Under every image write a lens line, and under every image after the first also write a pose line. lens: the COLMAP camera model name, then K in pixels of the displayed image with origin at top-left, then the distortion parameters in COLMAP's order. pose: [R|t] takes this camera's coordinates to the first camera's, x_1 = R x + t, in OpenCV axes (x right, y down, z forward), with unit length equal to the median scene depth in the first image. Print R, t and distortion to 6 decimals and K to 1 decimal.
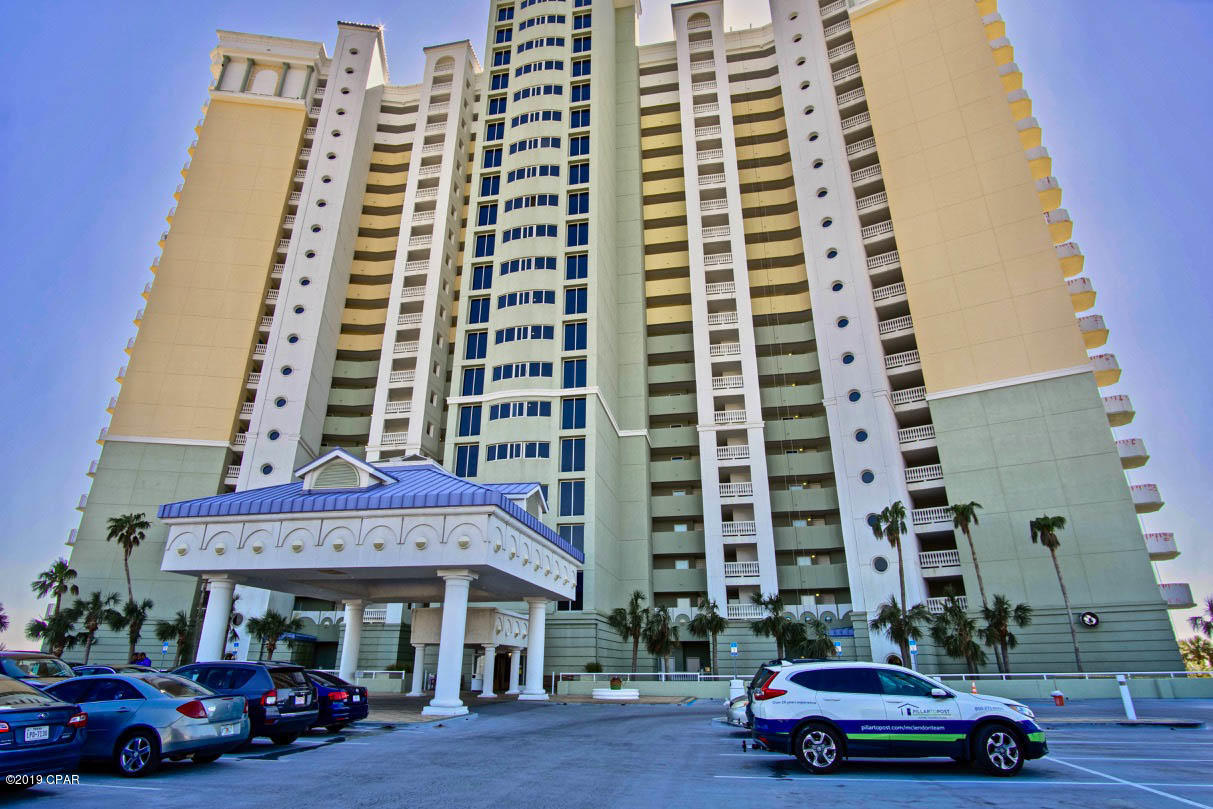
lens RADIAL K [[642.3, 0, 606.5], [0, 642.3, 404.5], [0, 0, 1]] dist [-0.021657, 0.000871]
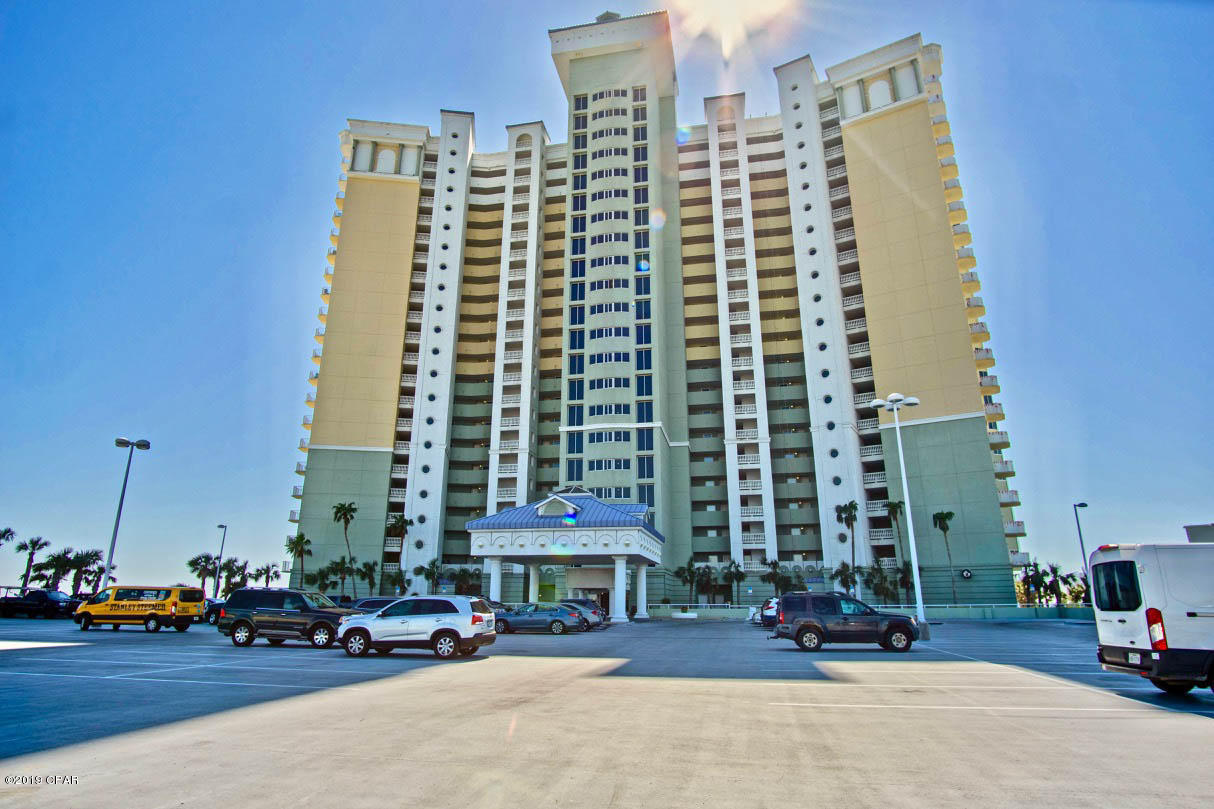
lens RADIAL K [[644.3, 0, 607.1], [0, 644.3, 399.7], [0, 0, 1]] dist [-0.016571, -0.000243]
pose [[0.999950, -0.002962, -0.009573, -0.122181], [0.003757, 0.996452, 0.084084, -0.202232], [0.009290, -0.084116, 0.996413, -0.499719]]
